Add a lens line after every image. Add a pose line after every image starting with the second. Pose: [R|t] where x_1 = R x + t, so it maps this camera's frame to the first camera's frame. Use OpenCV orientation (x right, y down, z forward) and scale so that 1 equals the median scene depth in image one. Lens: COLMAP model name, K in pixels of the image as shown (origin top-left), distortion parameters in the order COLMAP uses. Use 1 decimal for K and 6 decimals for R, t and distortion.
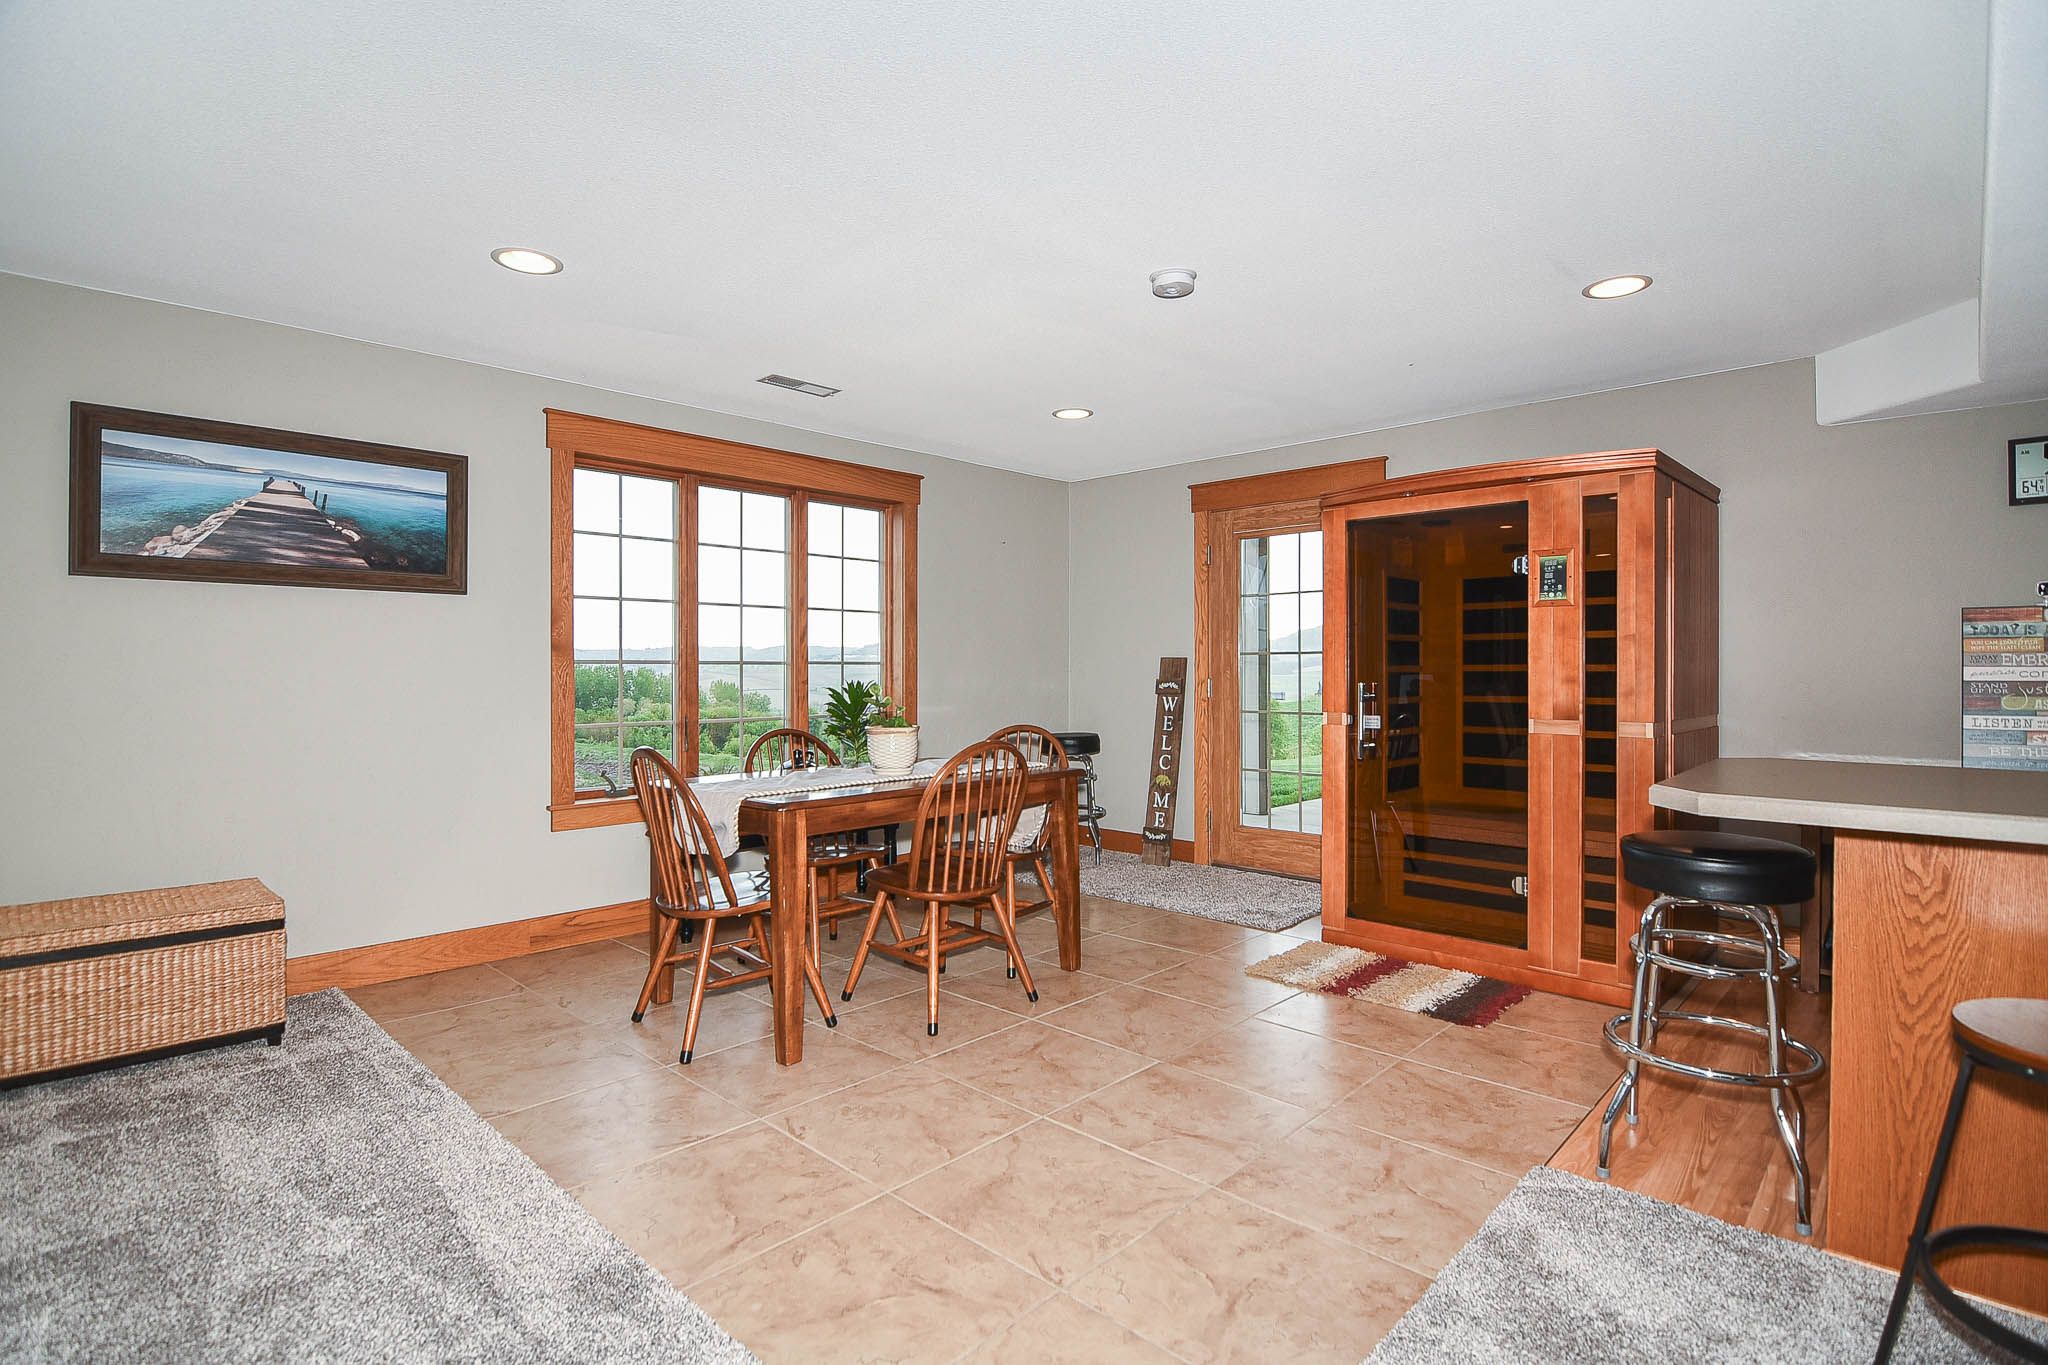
lens RADIAL K [[1001.7, 0, 998.4], [0, 1001.7, 672.4], [0, 0, 1]] dist [-0.005113, -0.001486]
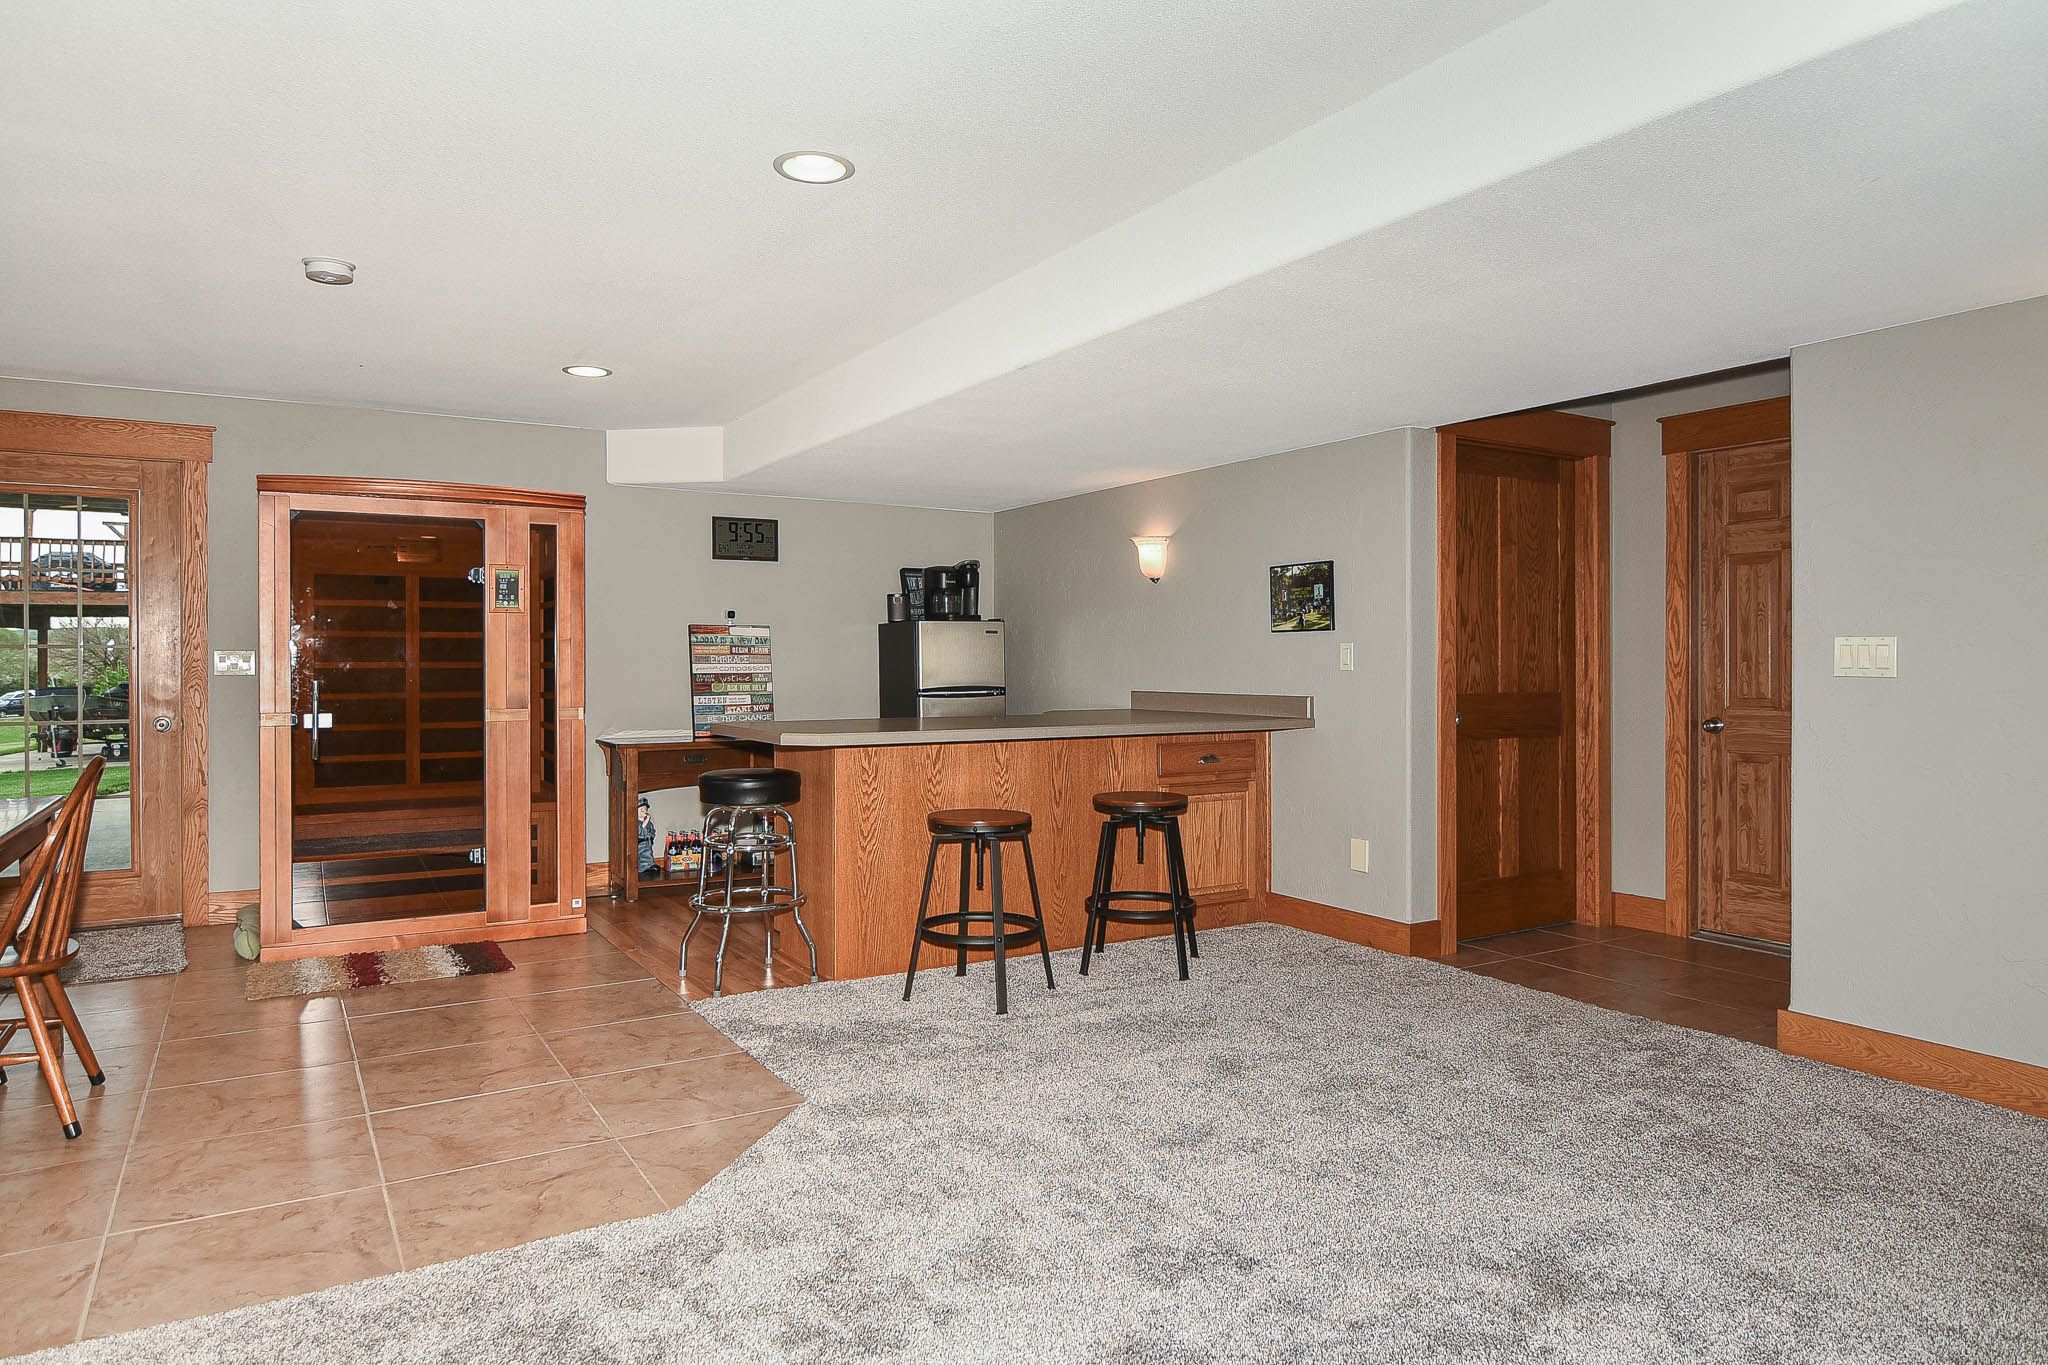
lens RADIAL K [[1264.7, 0, 1024.0], [0, 1264.7, 682.5], [0, 0, 1]] dist [-0.004374, -0.000775]
pose [[0.256541, -0.014598, 0.966423, -0.708946], [0.004438, 0.999893, 0.013926, -0.001967], [-0.966523, 0.000716, 0.256578, 0.027520]]
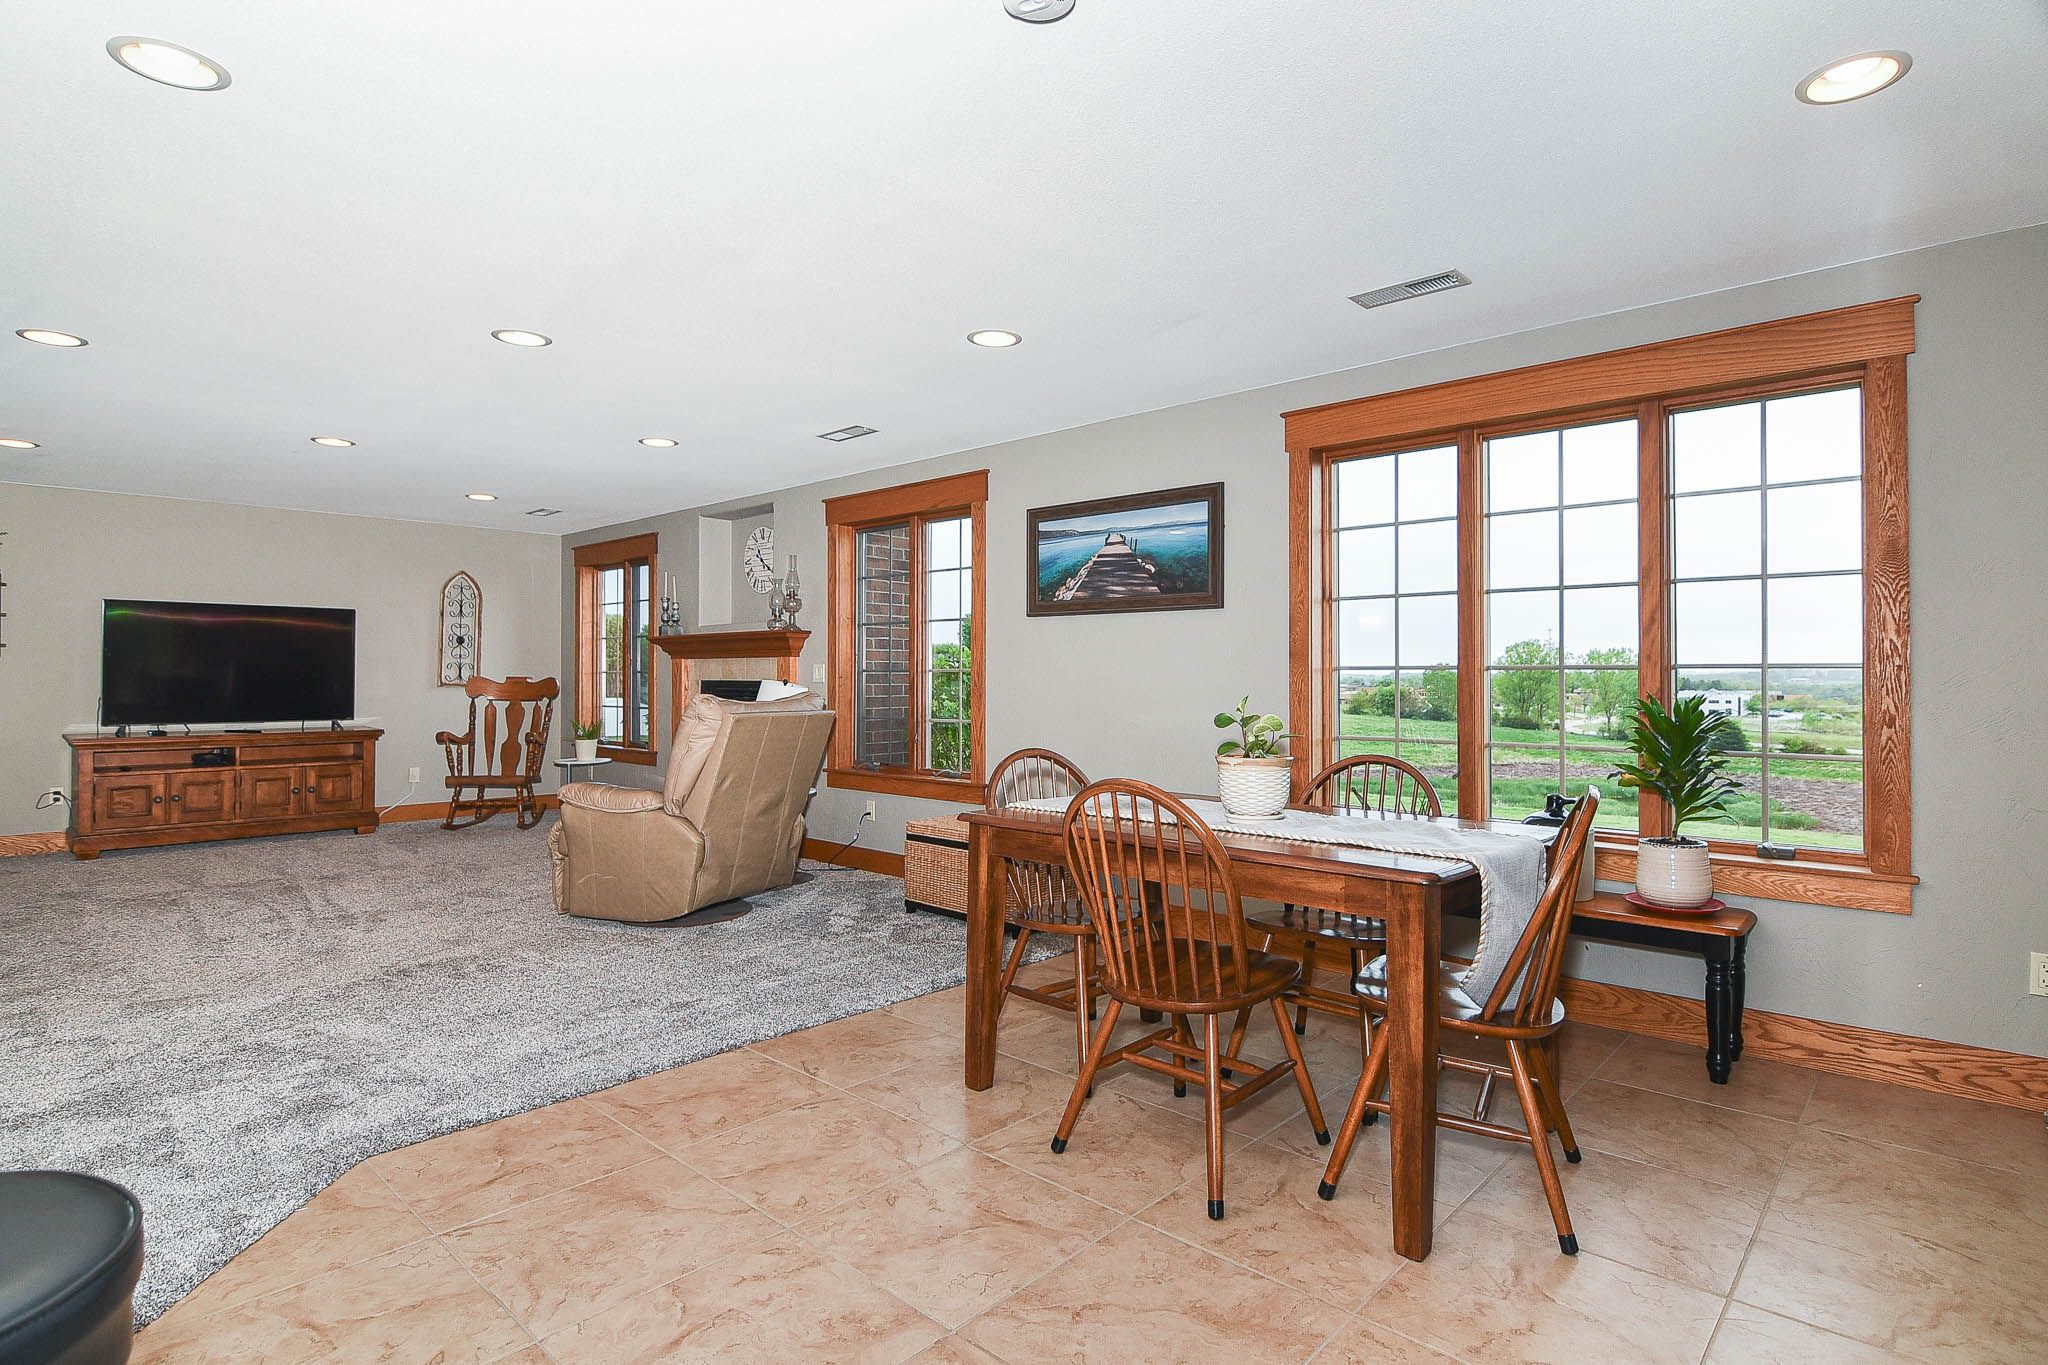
lens RADIAL K [[1036.9, 0, 1079.7], [0, 1036.9, 663.6], [0, 0, 1]] dist [-0.005611, -0.002136]
pose [[0.051261, -0.006756, -0.998662, 0.641340], [-0.000280, 0.999977, -0.006780, -0.009381], [0.998685, 0.000628, 0.051258, 0.844211]]
